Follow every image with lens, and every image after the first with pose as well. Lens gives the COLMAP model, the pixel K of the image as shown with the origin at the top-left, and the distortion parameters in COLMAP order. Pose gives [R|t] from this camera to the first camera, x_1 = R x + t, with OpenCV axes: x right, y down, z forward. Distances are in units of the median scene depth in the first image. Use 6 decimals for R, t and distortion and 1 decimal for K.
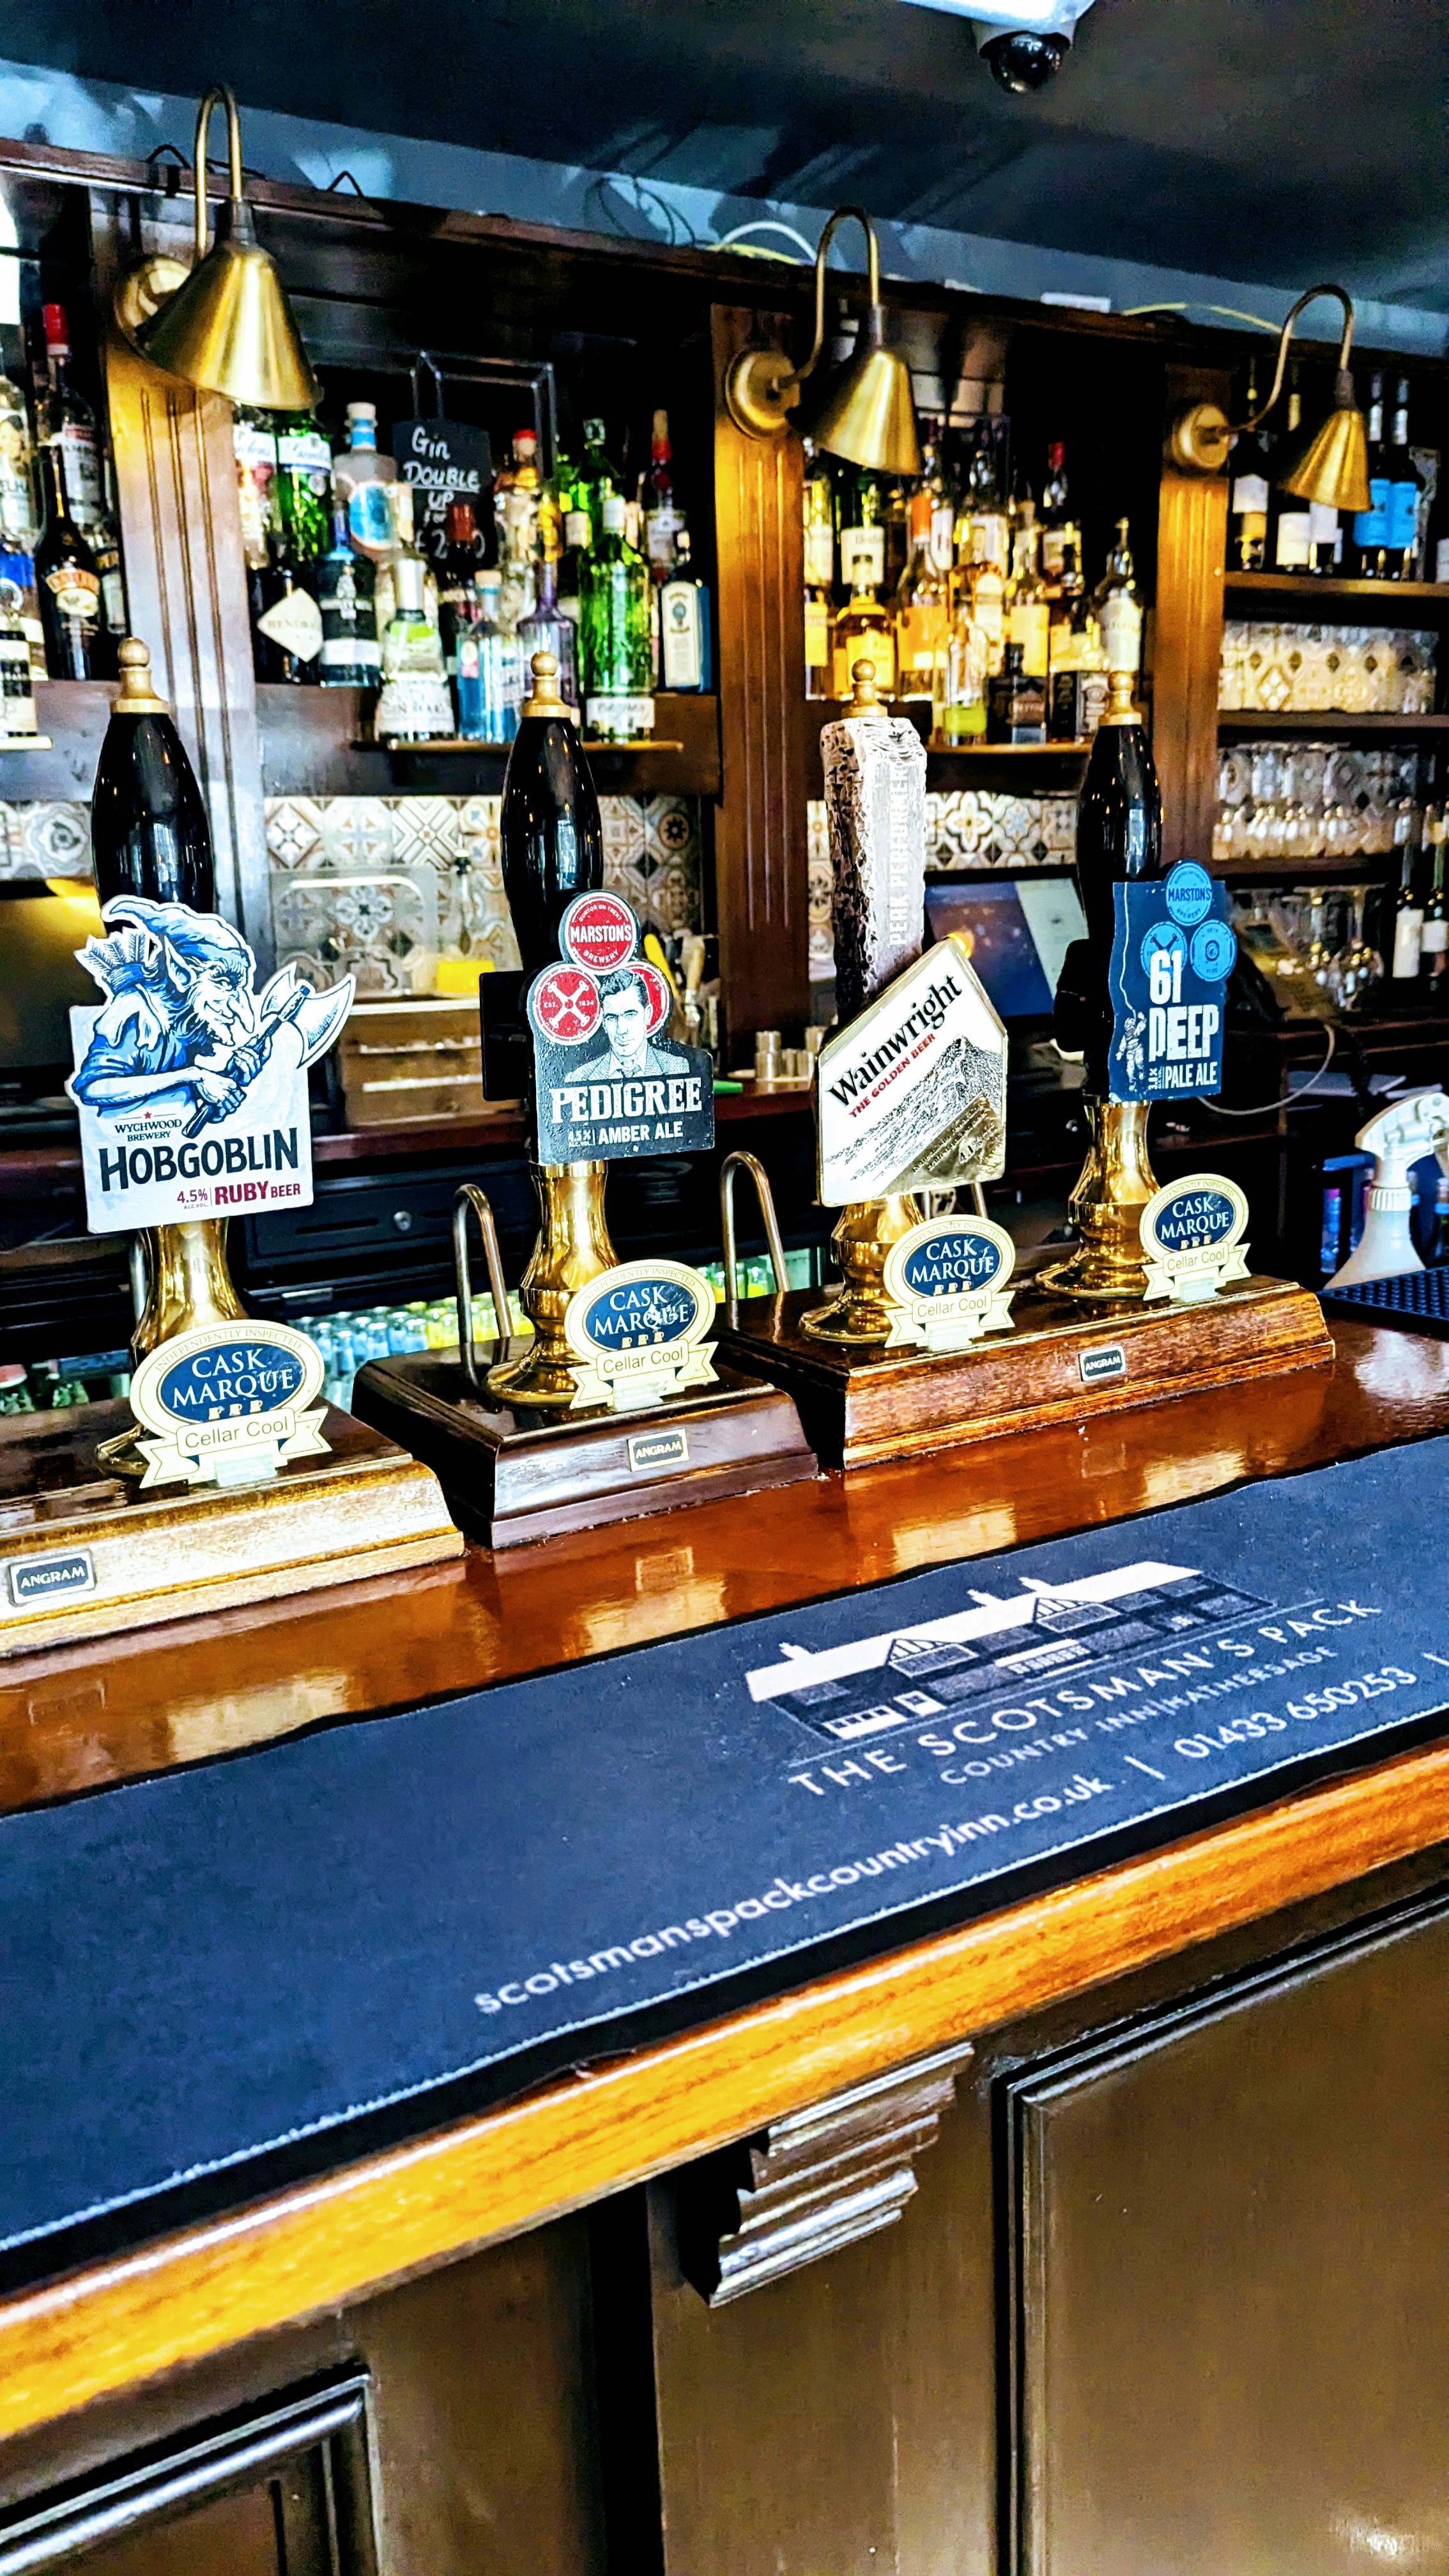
lens RADIAL K [[1889.6, 0, 724.5], [0, 1889.6, 1288.0], [0, 0, 1]] dist [0.014674, -0.022704]
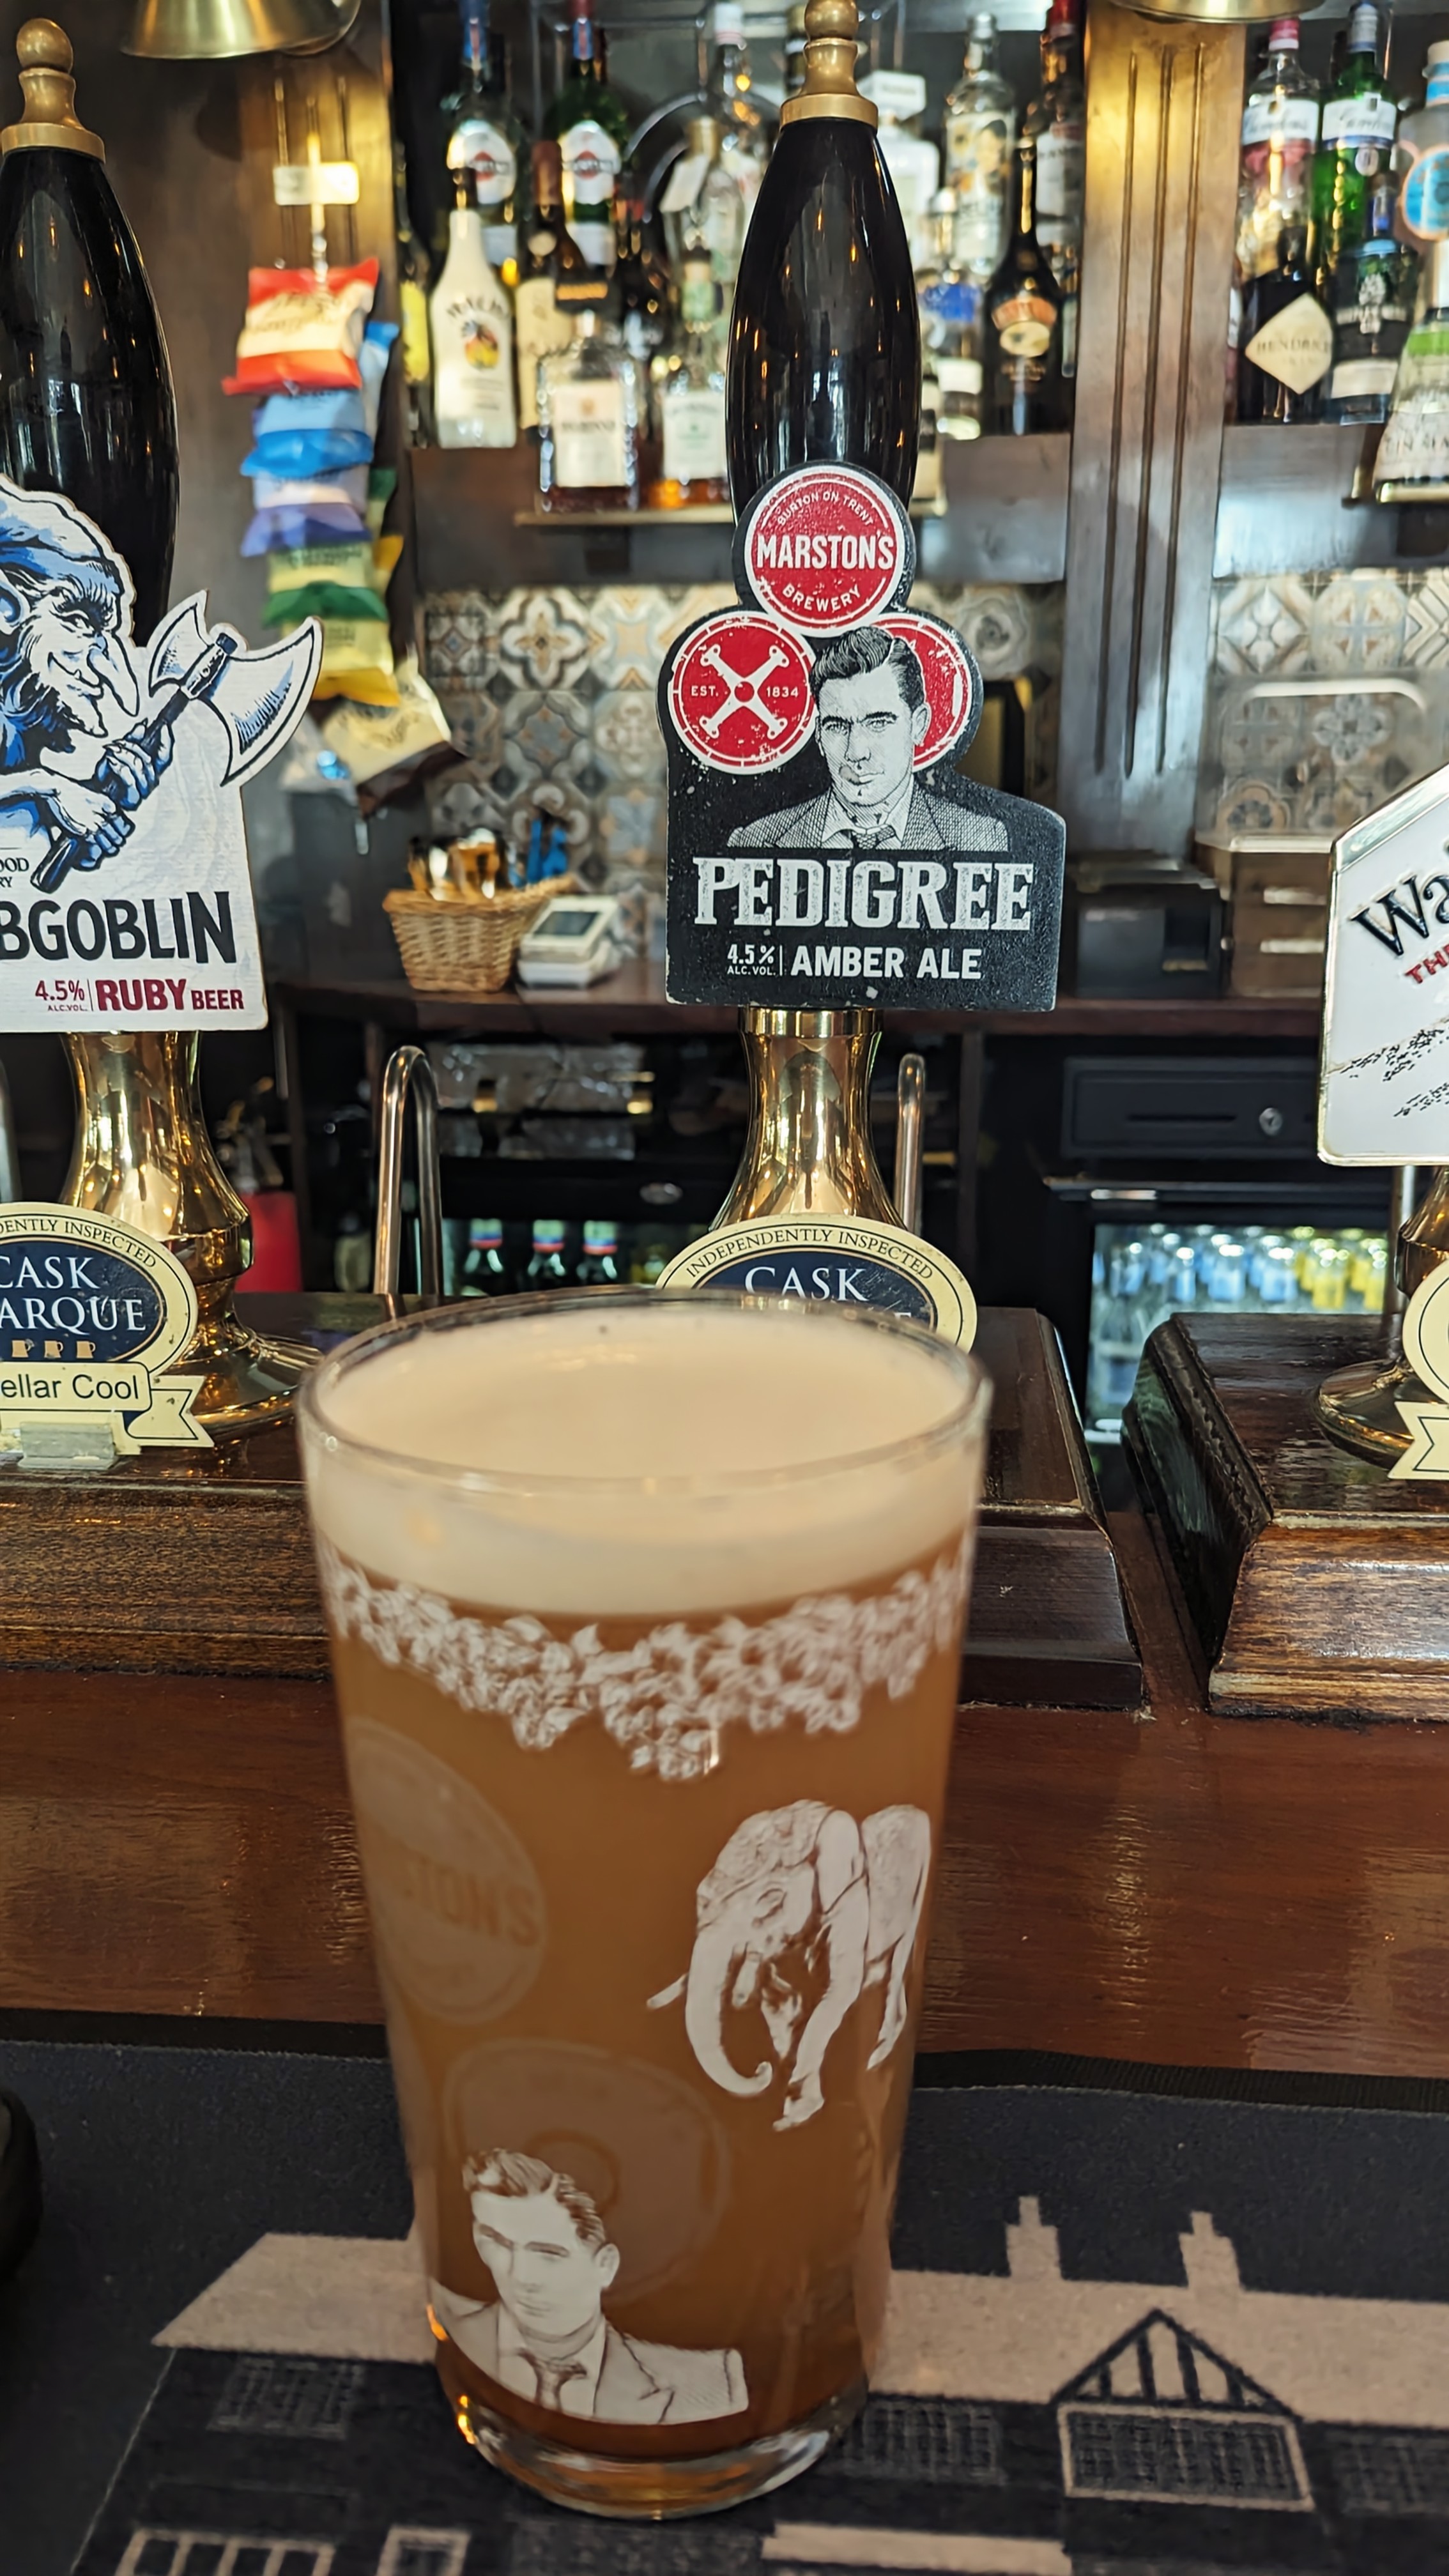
lens RADIAL K [[1889.6, 0, 724.5], [0, 1889.6, 1288.0], [0, 0, 1]] dist [0.014674, -0.022704]
pose [[0.806343, 0.174792, -0.565031, 0.226508], [-0.141006, 0.984599, 0.103358, -0.042901], [0.574394, -0.003669, 0.818571, 0.565144]]
